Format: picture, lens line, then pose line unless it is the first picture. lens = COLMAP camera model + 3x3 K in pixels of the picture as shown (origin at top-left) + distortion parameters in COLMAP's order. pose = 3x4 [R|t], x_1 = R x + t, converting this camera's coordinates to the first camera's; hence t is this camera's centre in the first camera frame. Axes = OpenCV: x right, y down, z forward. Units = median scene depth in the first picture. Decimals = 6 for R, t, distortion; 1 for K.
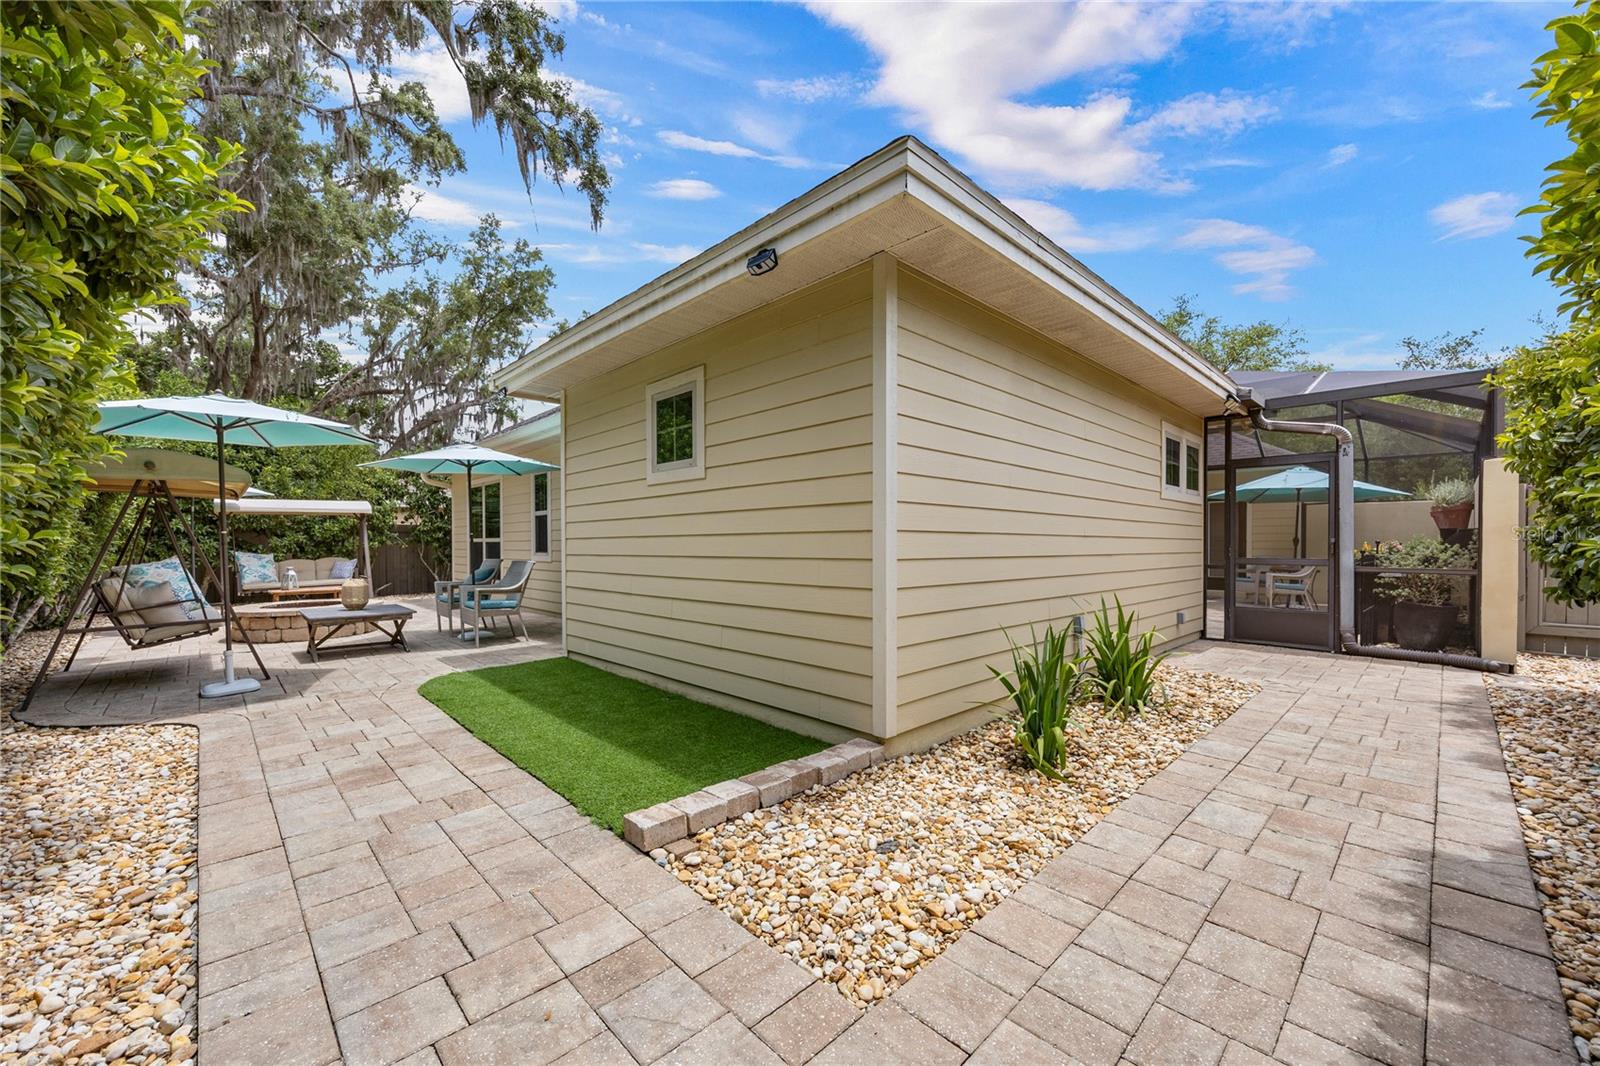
lens RADIAL K [[622.3, 0, 797.0], [0, 622.3, 549.0], [0, 0, 1]] dist [-0.000716, -0.000099]
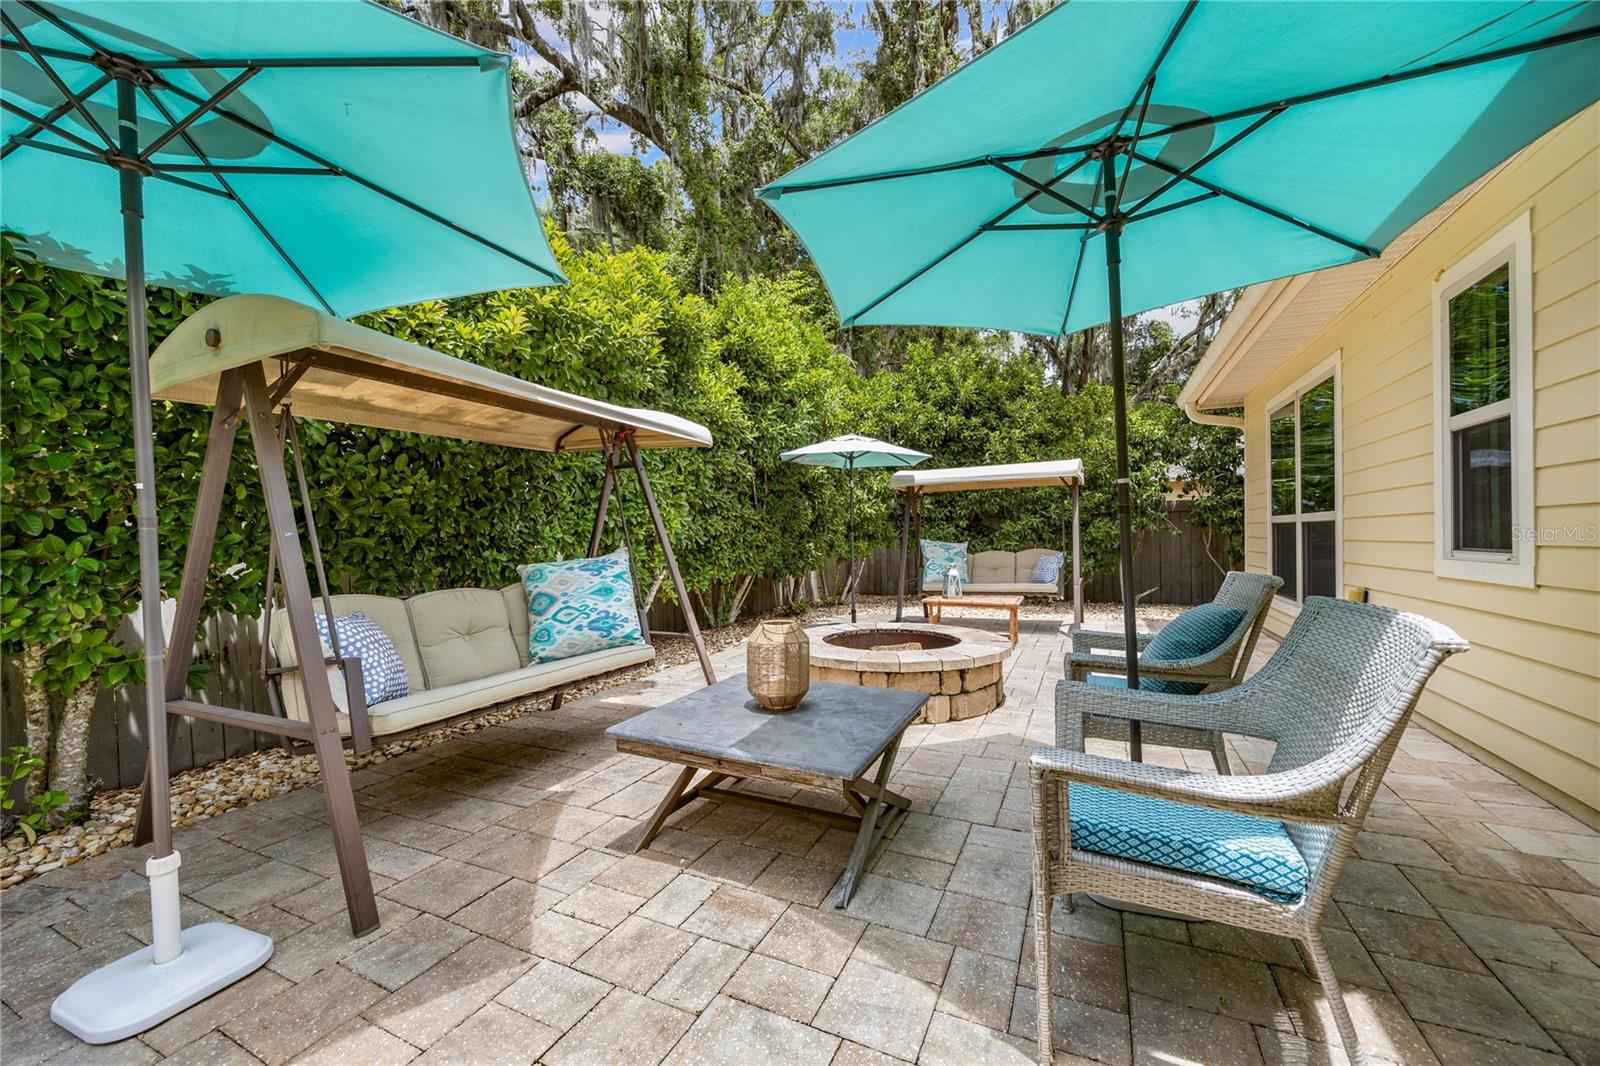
lens RADIAL K [[622.3, 0, 797.0], [0, 622.3, 549.0], [0, 0, 1]] dist [-0.000716, -0.000099]
pose [[0.363232, 0.020857, -0.931465, -0.200563], [-0.001504, 0.999761, 0.021800, -0.000580], [0.931698, -0.006518, 0.363176, 0.468508]]
